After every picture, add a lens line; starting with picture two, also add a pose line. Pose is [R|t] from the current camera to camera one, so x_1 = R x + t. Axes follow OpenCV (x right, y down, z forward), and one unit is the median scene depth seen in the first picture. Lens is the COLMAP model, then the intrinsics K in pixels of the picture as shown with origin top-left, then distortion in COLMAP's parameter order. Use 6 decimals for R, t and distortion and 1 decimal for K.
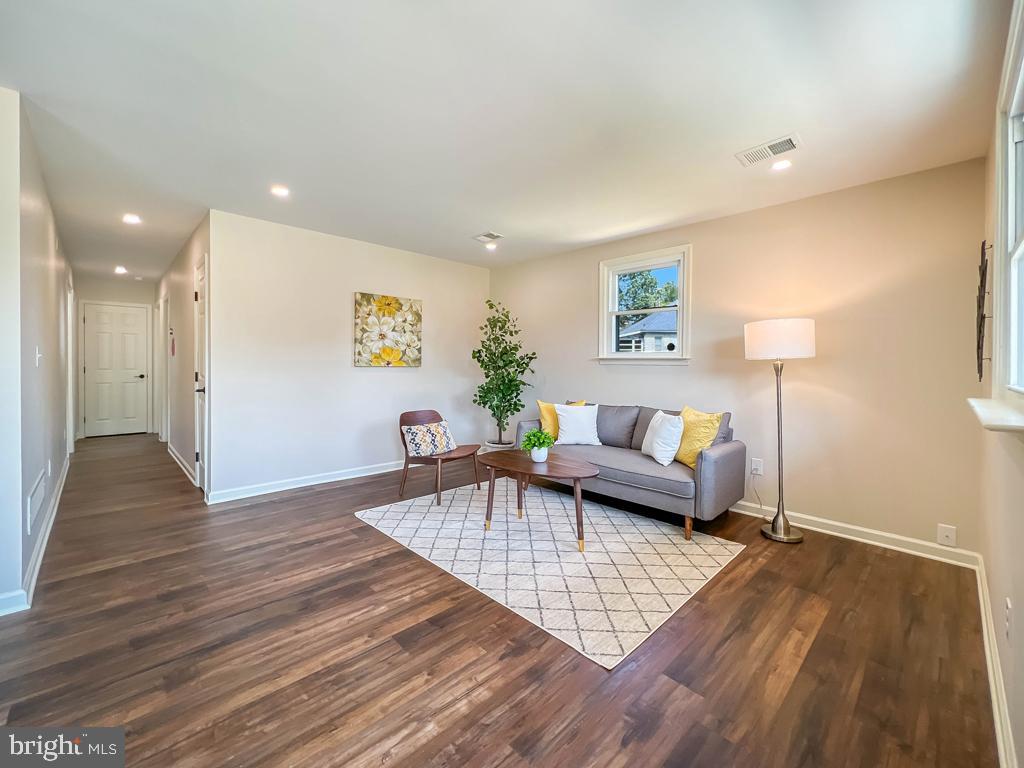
lens RADIAL K [[416.8, 0, 509.3], [0, 416.8, 369.3], [0, 0, 1]] dist [-0.000266, 0.000015]
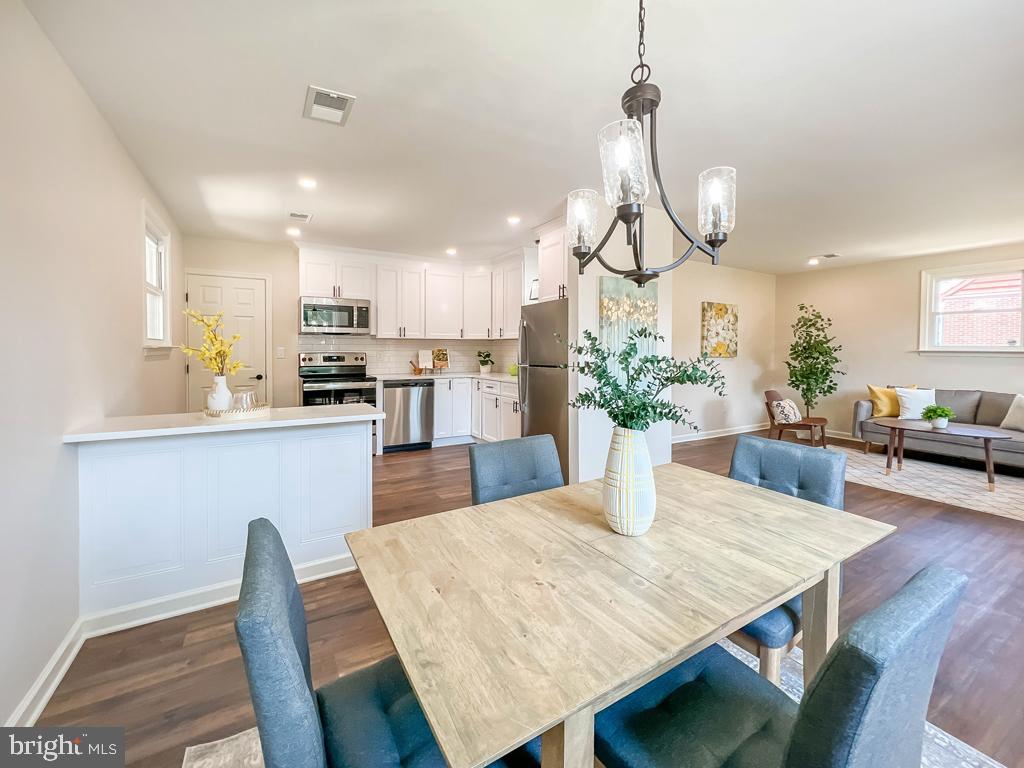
lens RADIAL K [[416.8, 0, 509.3], [0, 416.8, 369.3], [0, 0, 1]] dist [-0.000266, 0.000015]
pose [[0.972947, 0.010646, -0.230782, -0.927813], [-0.001983, 0.999286, 0.037739, -0.023544], [0.231019, -0.036261, 0.972273, -0.635196]]
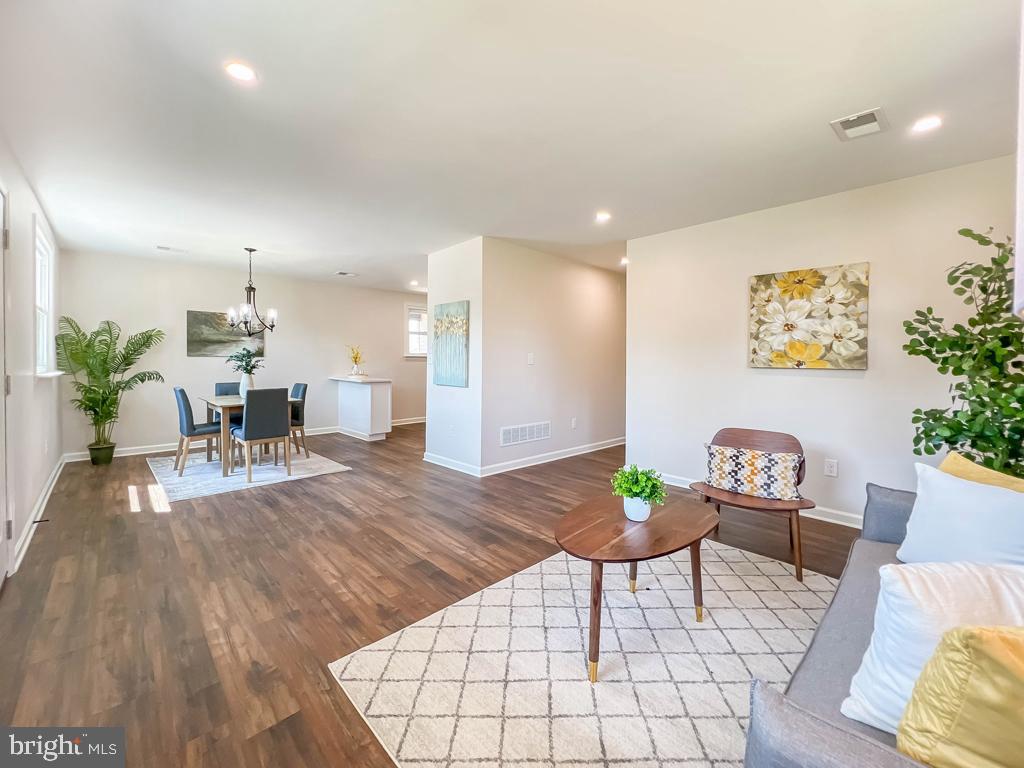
lens RADIAL K [[426.4, 0, 510.1], [0, 426.4, 364.3], [0, 0, 1]] dist [-0.000821, 0.000000]
pose [[-0.007659, 0.001379, -0.999970, 0.656445], [-0.020098, 0.999797, 0.001533, -0.006726], [0.999769, 0.020109, -0.007630, 0.745892]]
